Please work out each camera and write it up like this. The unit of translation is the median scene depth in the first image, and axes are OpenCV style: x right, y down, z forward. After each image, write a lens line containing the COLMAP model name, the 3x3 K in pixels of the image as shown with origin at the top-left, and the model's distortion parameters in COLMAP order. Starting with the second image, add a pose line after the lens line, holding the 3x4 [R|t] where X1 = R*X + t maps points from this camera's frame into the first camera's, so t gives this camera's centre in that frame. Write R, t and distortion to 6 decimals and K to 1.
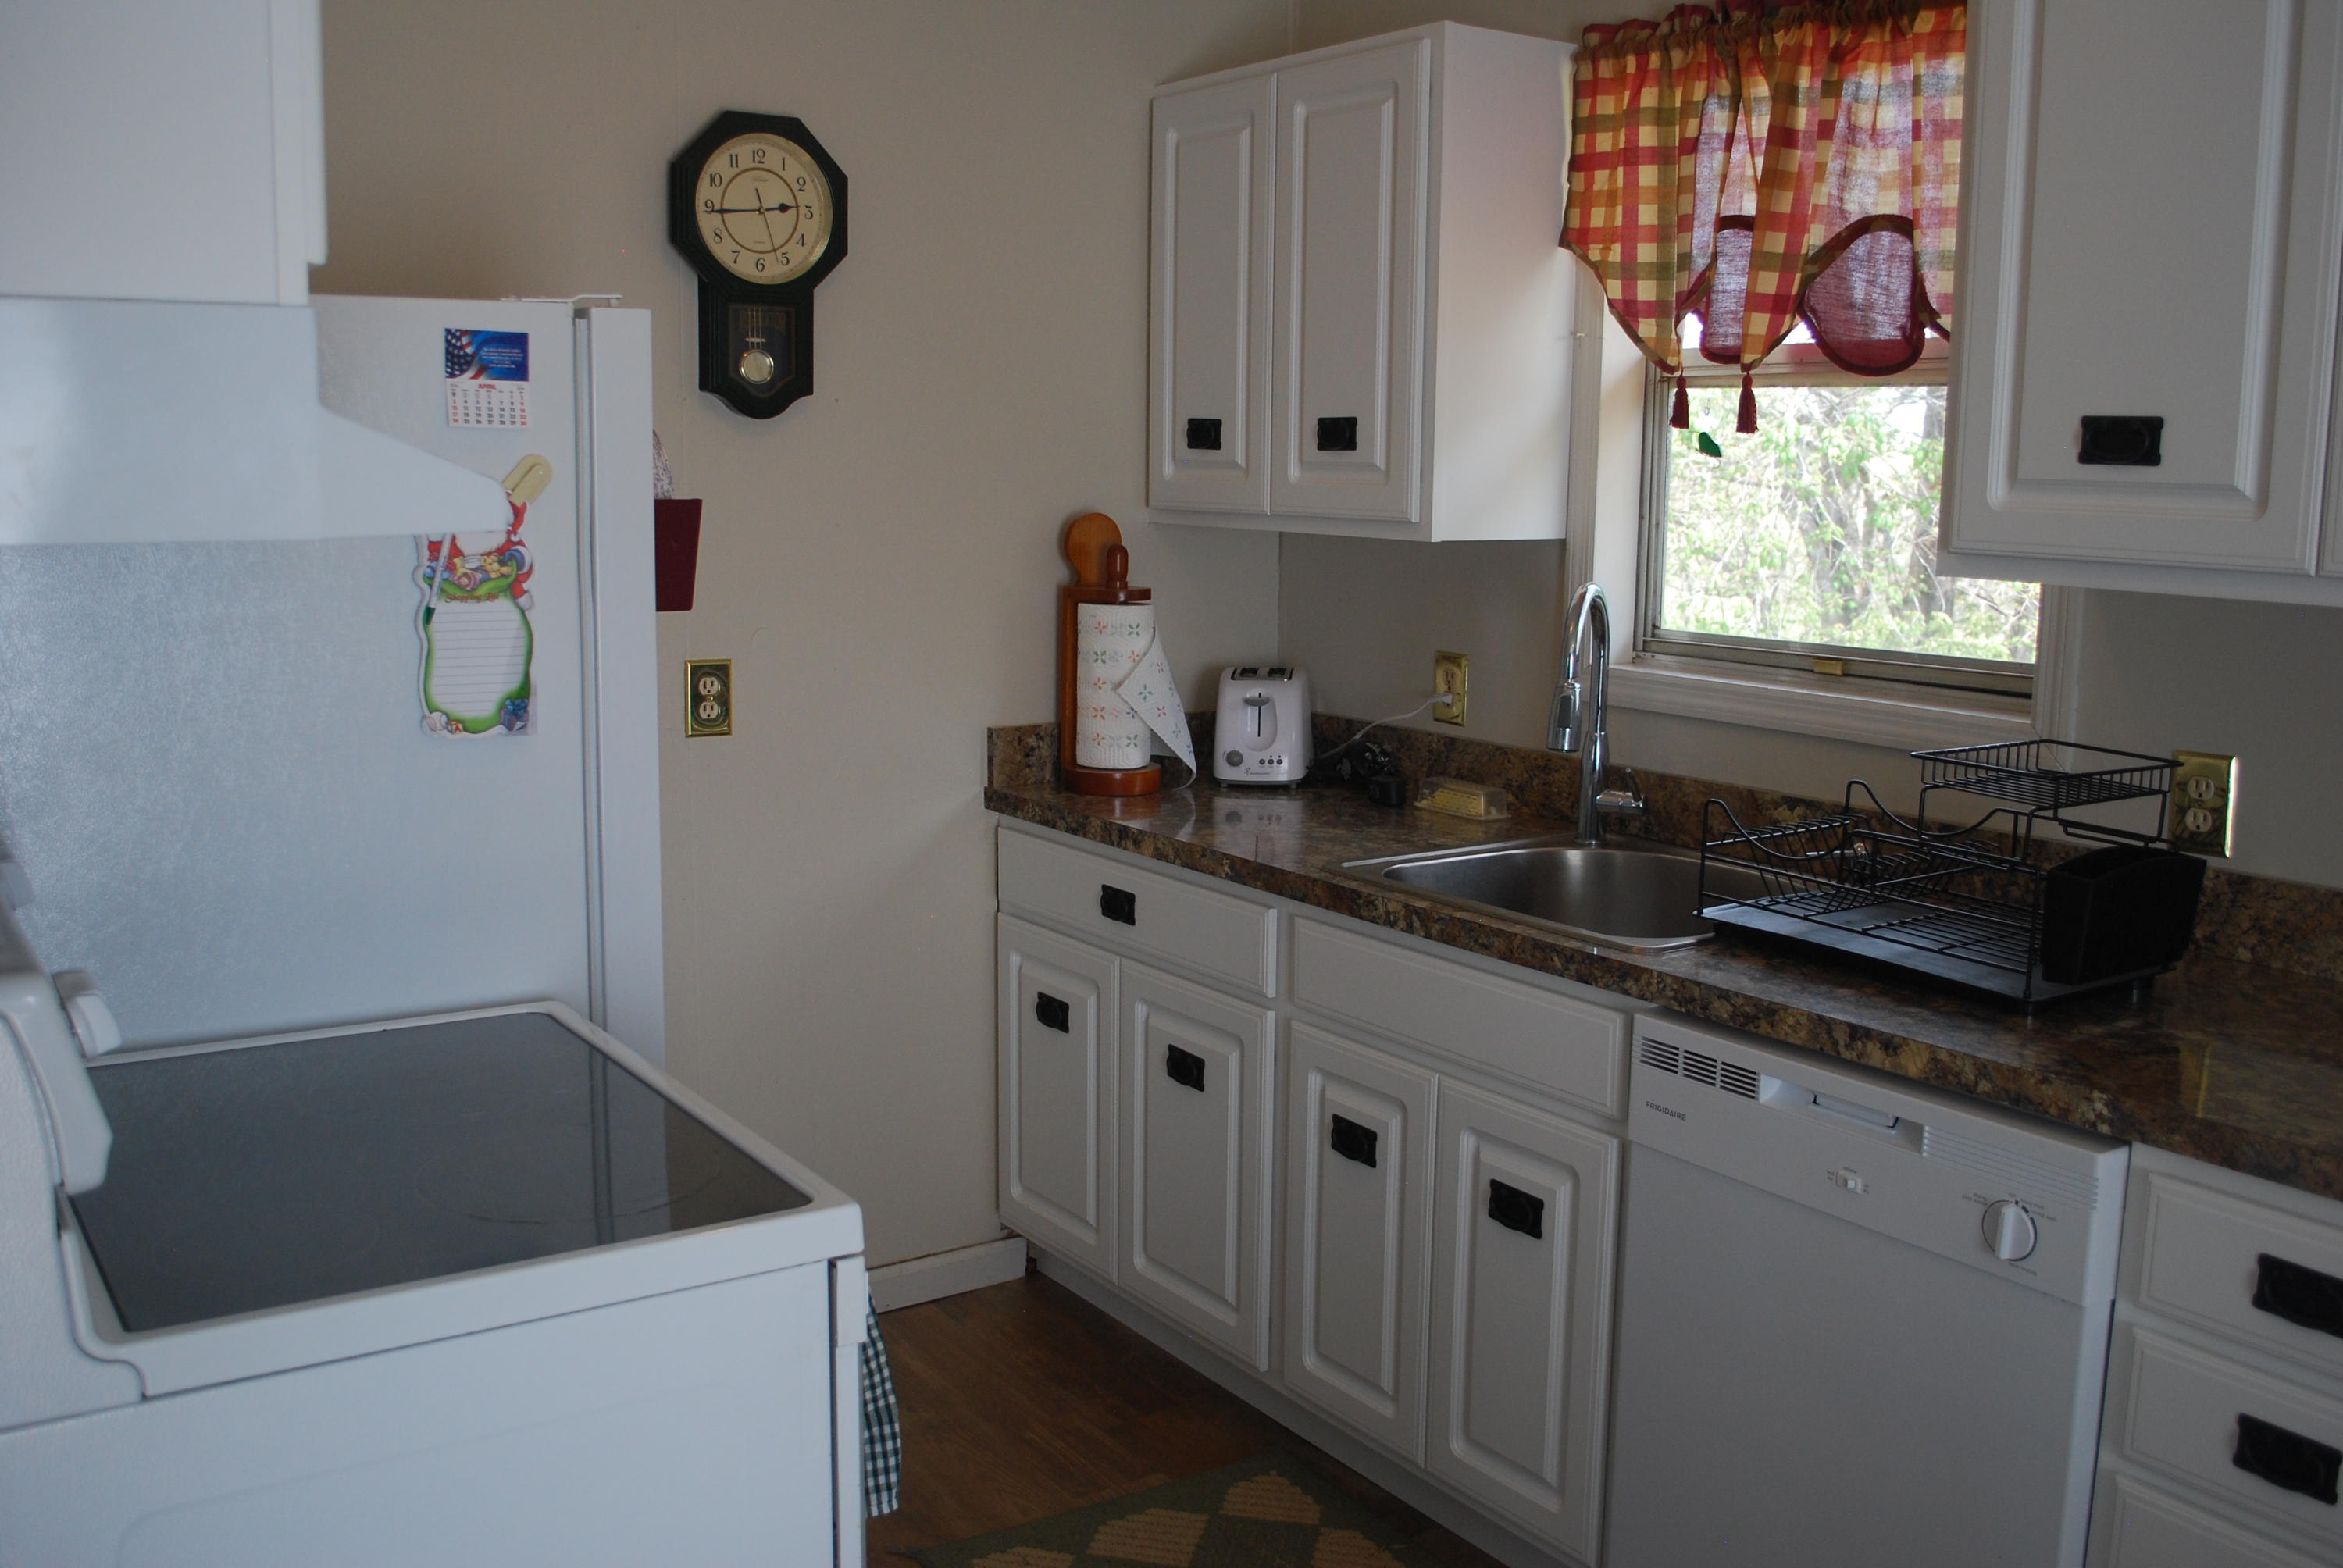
lens RADIAL K [[2101.4, 0, 1171.5], [0, 2101.4, 784.0], [0, 0, 1]] dist [-0.080158, 0.006098]
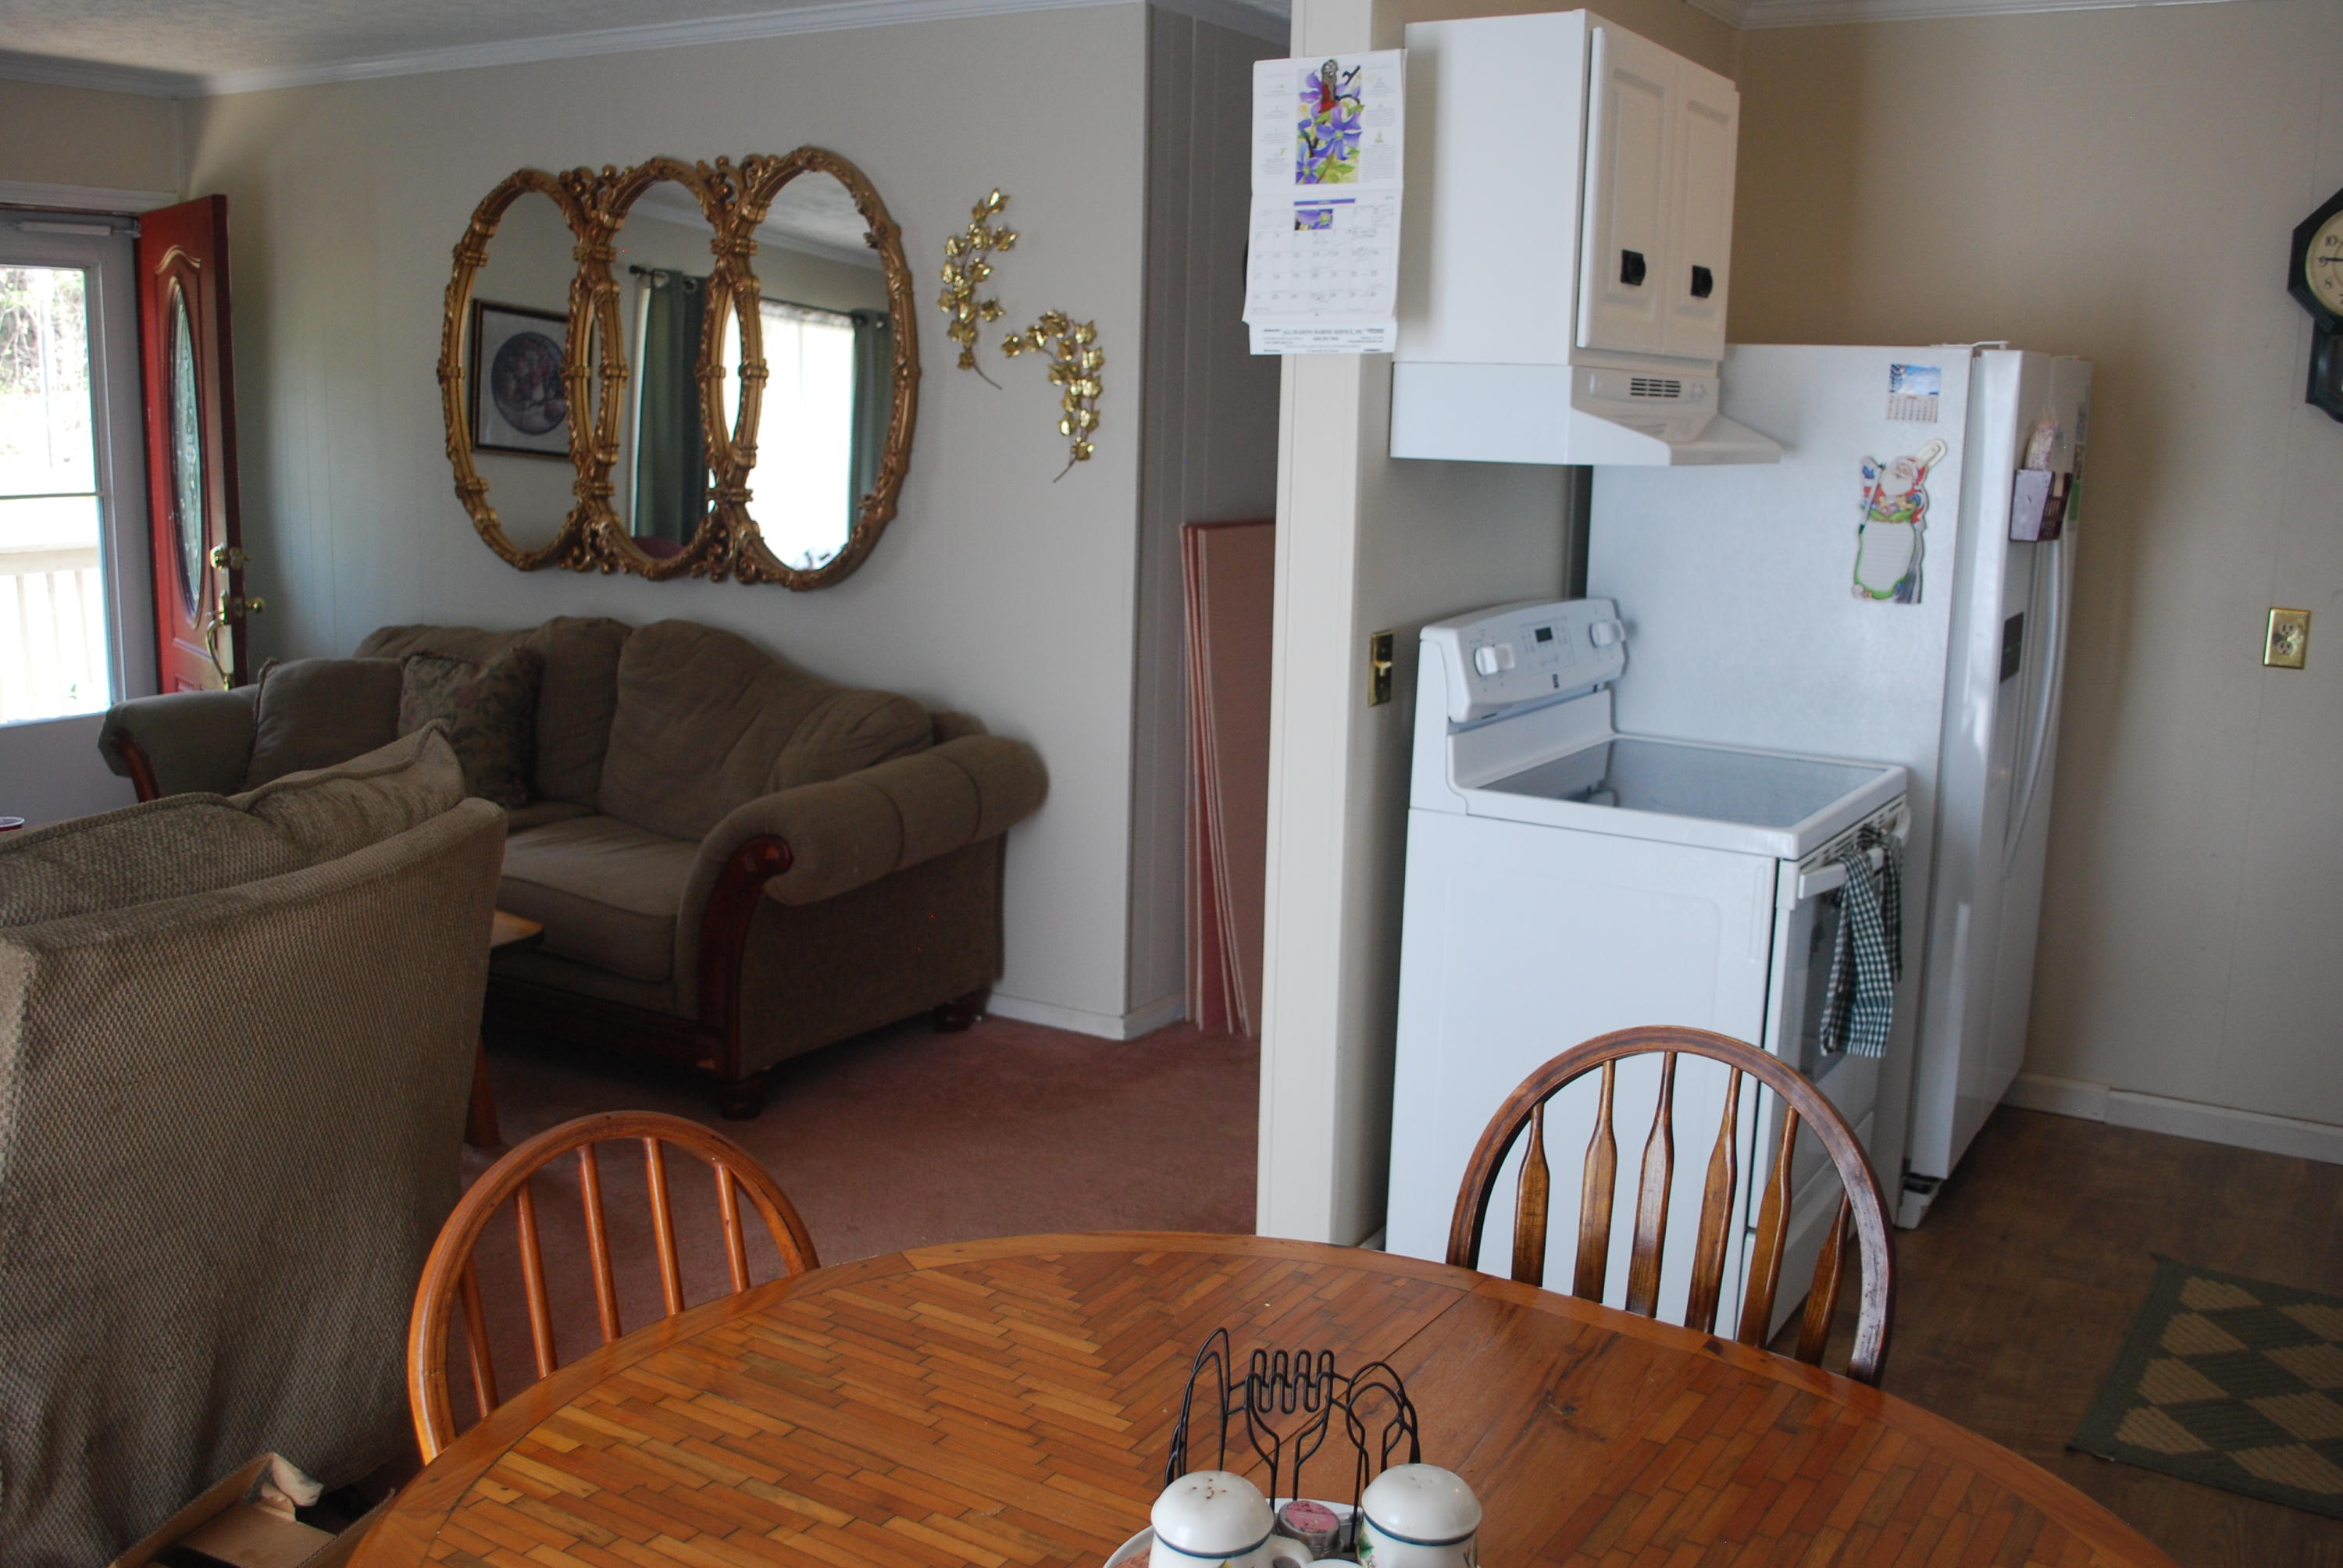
lens RADIAL K [[2101.4, 0, 1171.5], [0, 2101.4, 784.0], [0, 0, 1]] dist [-0.080158, 0.006098]
pose [[0.406820, 0.161370, -0.899142, 0.996035], [-0.160412, 0.981599, 0.103589, 0.040387], [0.899314, 0.102091, 0.425220, -0.235706]]
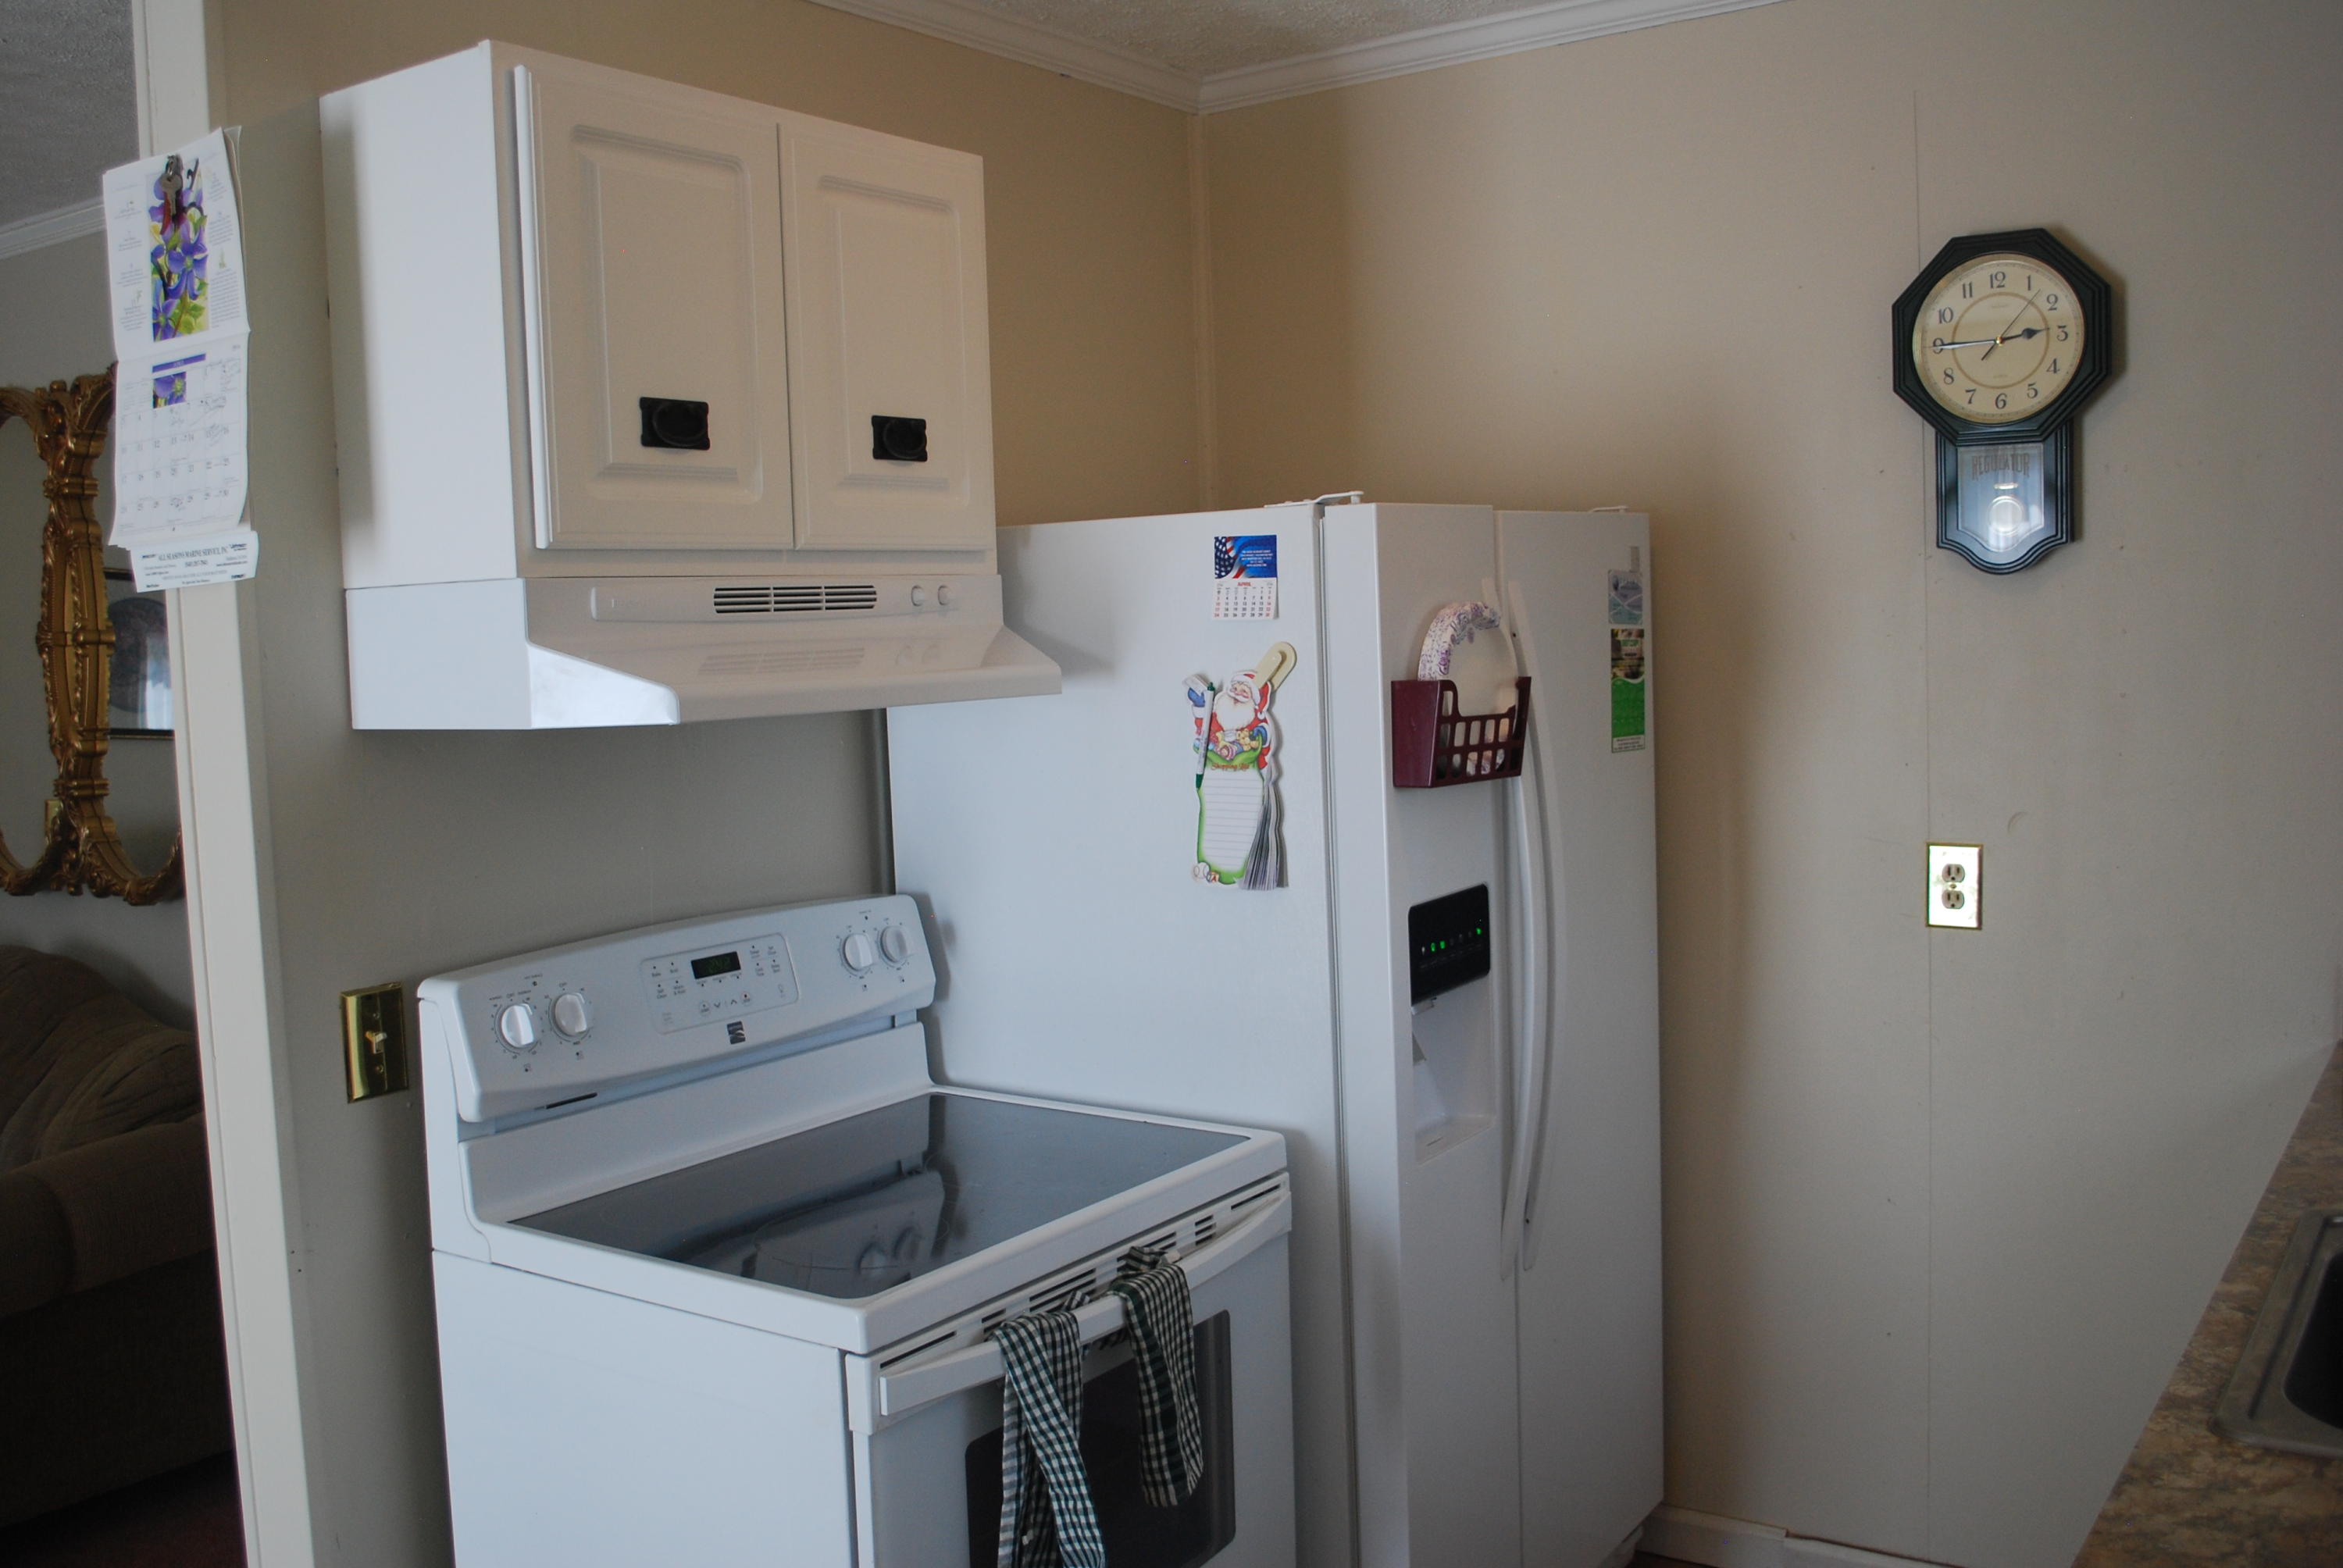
lens RADIAL K [[2101.4, 0, 1171.5], [0, 2101.4, 784.0], [0, 0, 1]] dist [-0.080158, 0.006098]
pose [[0.359304, 0.049217, -0.931922, 0.736200], [-0.105766, 0.994322, 0.011734, -0.090152], [0.927208, 0.094350, 0.362469, 0.547727]]
